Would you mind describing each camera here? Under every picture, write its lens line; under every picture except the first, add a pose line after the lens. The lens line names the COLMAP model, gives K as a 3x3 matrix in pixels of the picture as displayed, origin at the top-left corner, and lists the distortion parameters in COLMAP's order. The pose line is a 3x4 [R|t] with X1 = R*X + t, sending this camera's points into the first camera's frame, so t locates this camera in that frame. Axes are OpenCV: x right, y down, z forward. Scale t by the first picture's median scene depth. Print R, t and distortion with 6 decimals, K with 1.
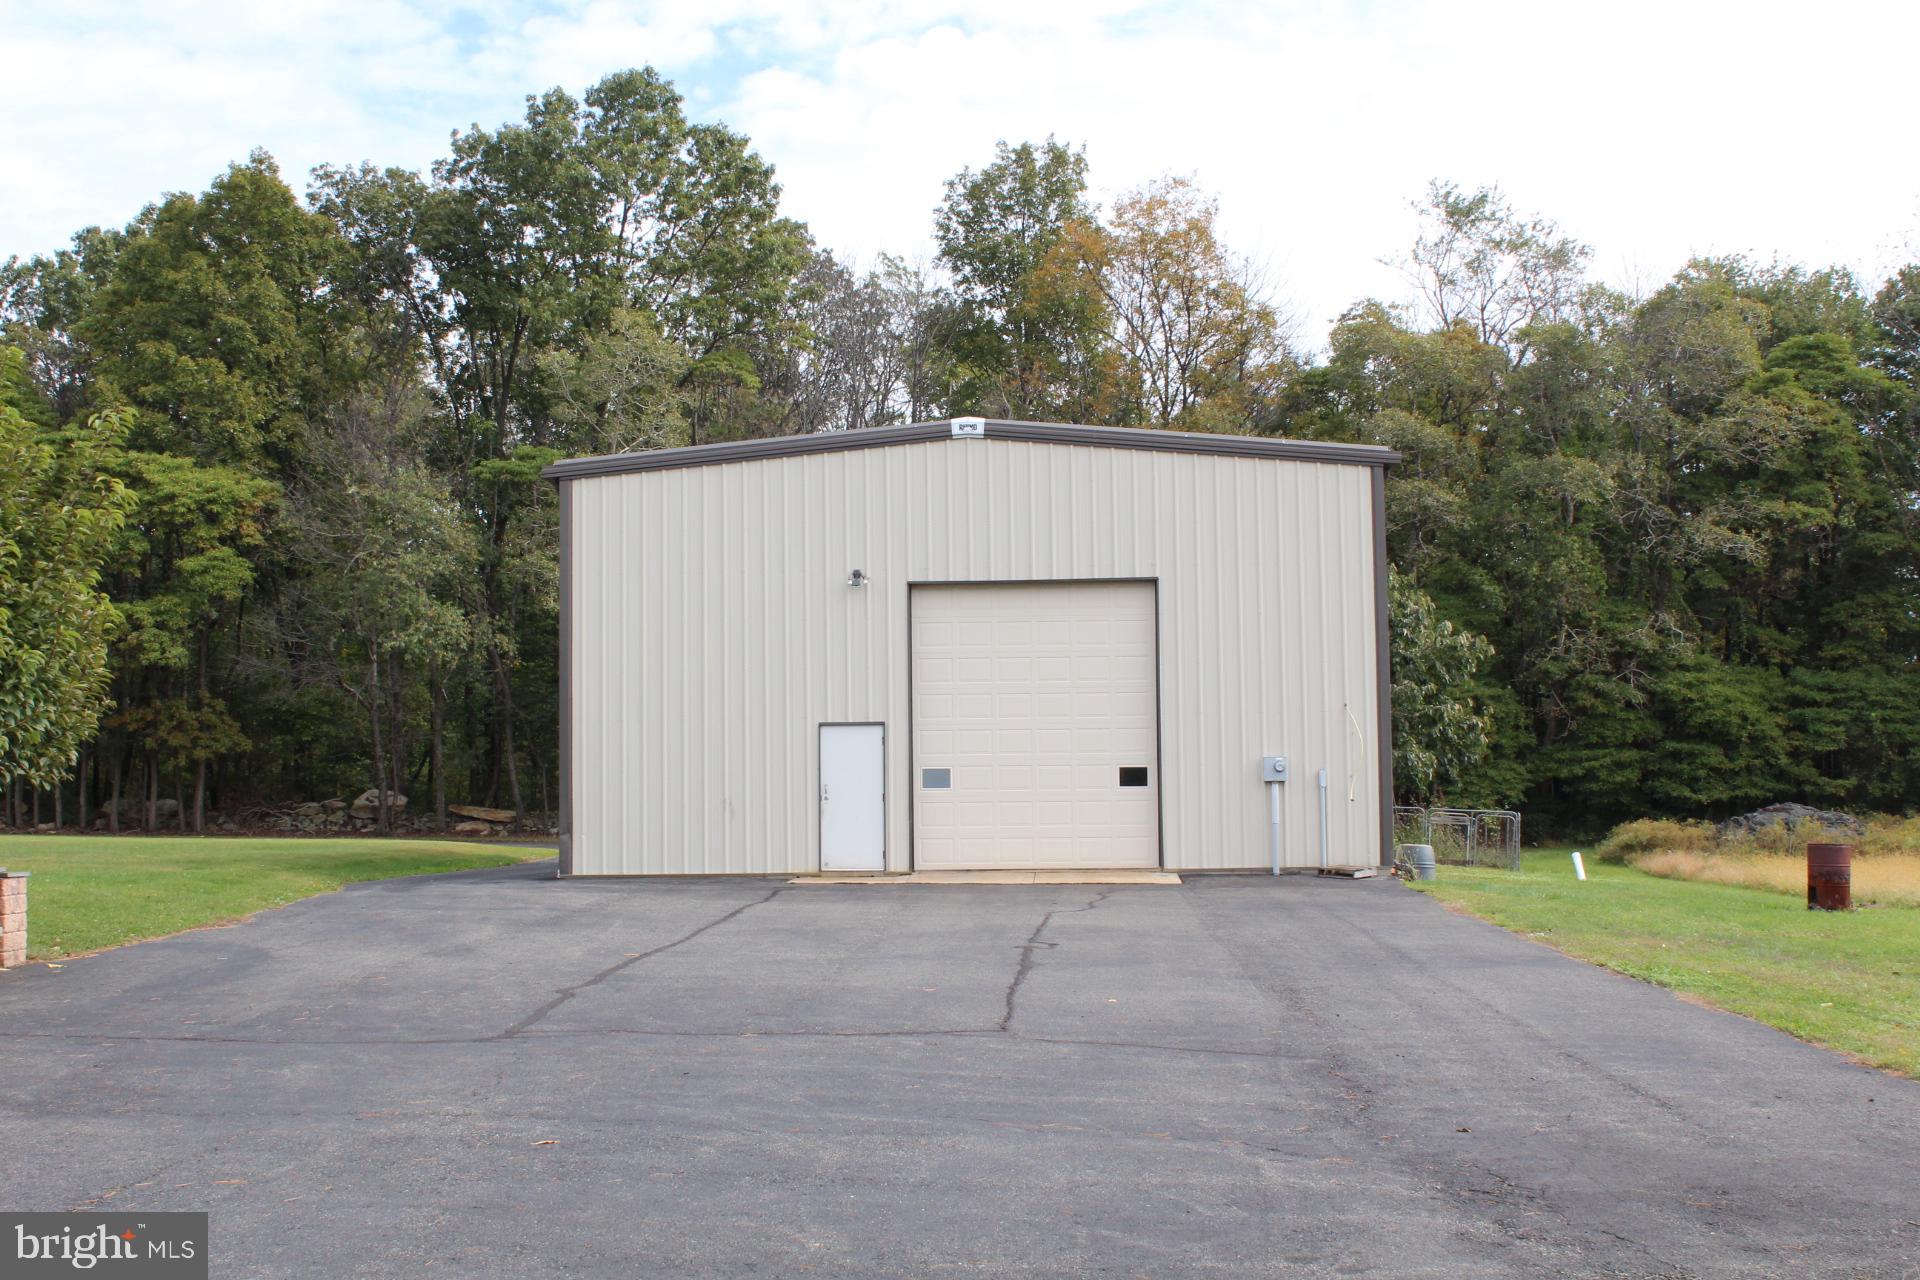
lens RADIAL K [[2302.2, 0, 962.6], [0, 2302.2, 698.6], [0, 0, 1]] dist [-0.028102, 0.001539]
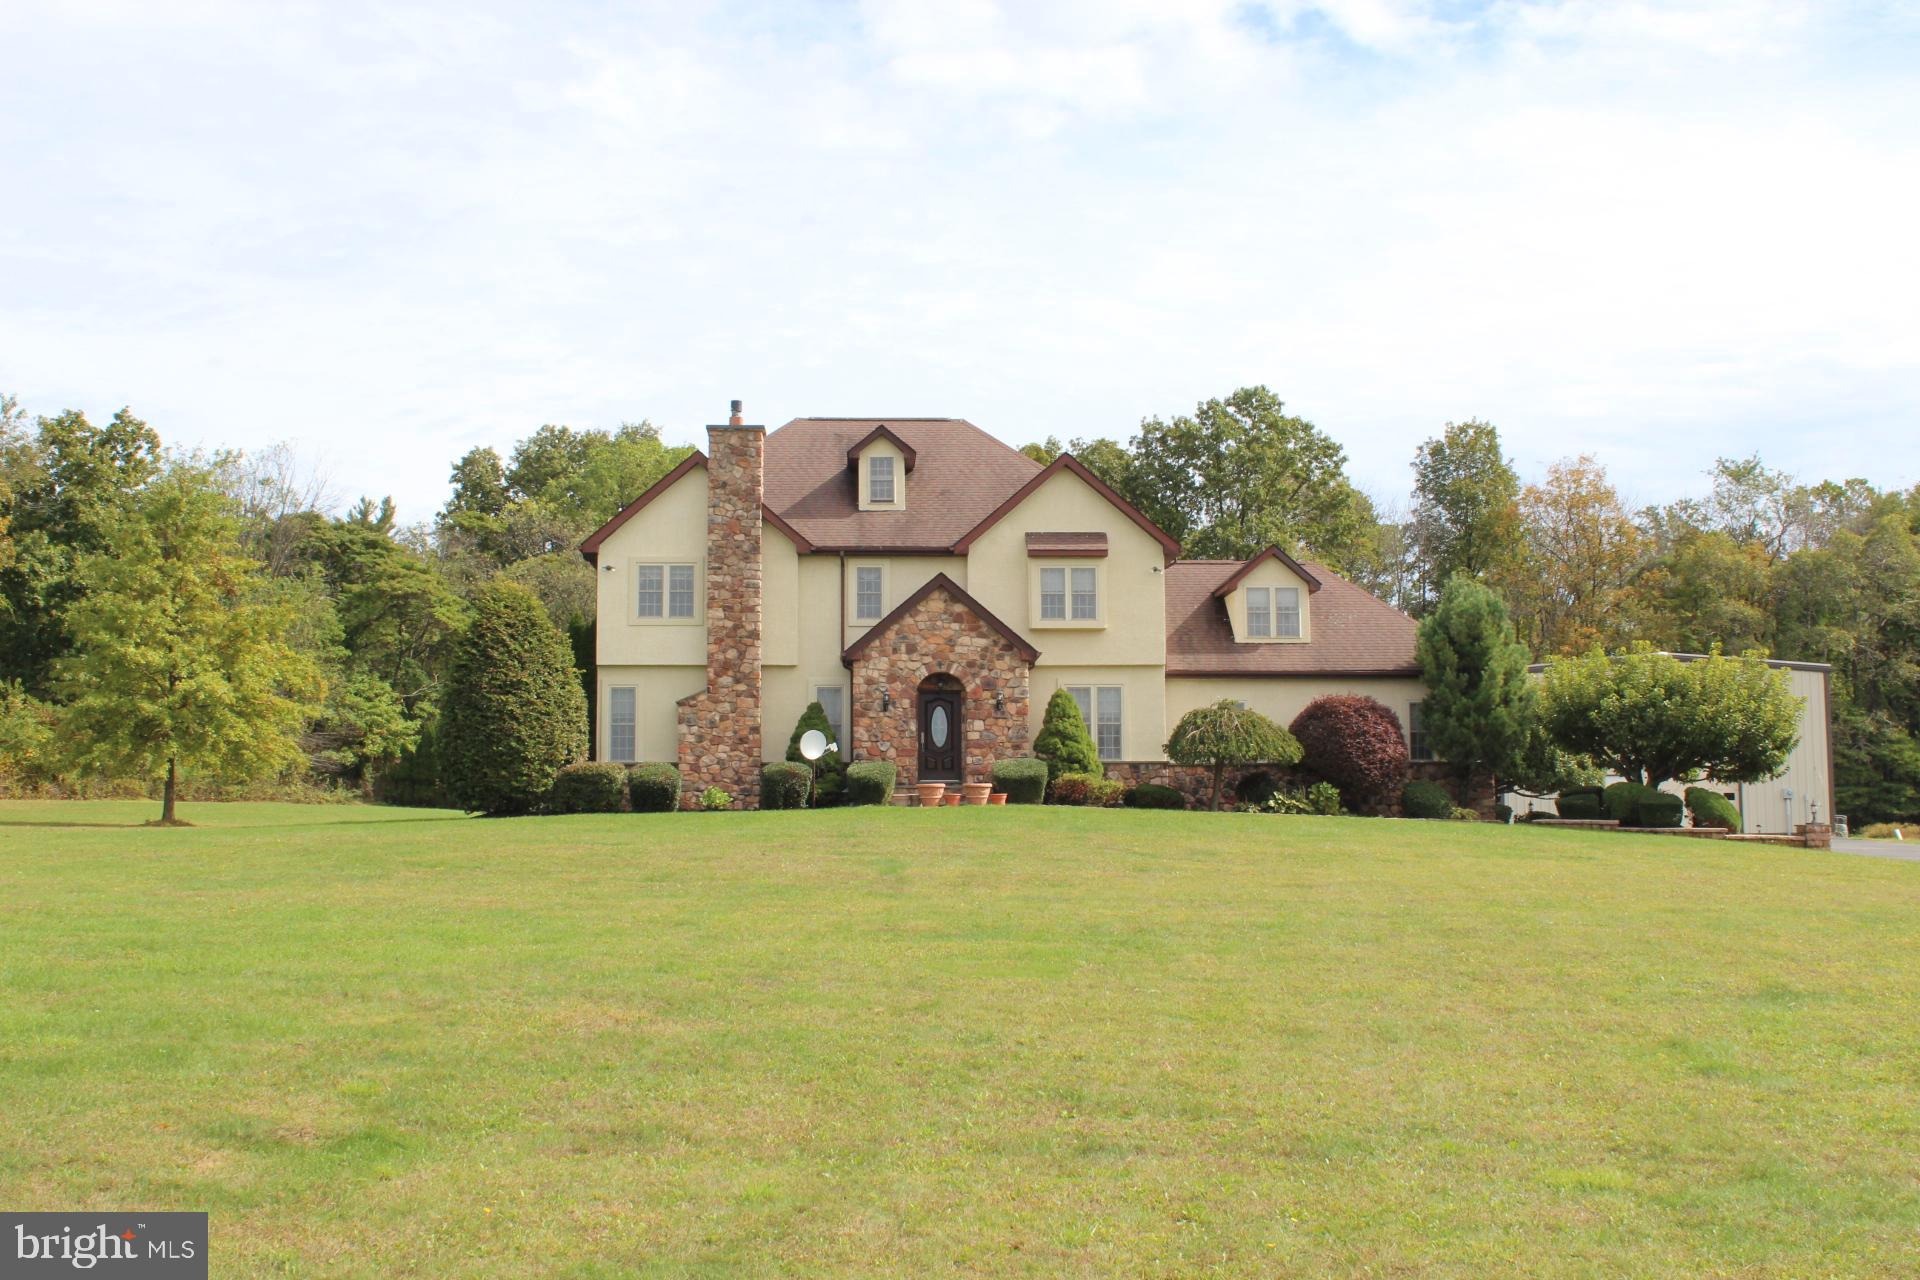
lens RADIAL K [[2165.0, 0, 959.4], [0, 2165.0, 624.0], [0, 0, 1]] dist [-0.128086, 0.201190]
pose [[0.999064, 0.002439, -0.043191, -0.345614], [-0.004759, 0.998547, -0.053684, -0.012608], [0.042997, 0.053839, 0.997623, -0.706319]]
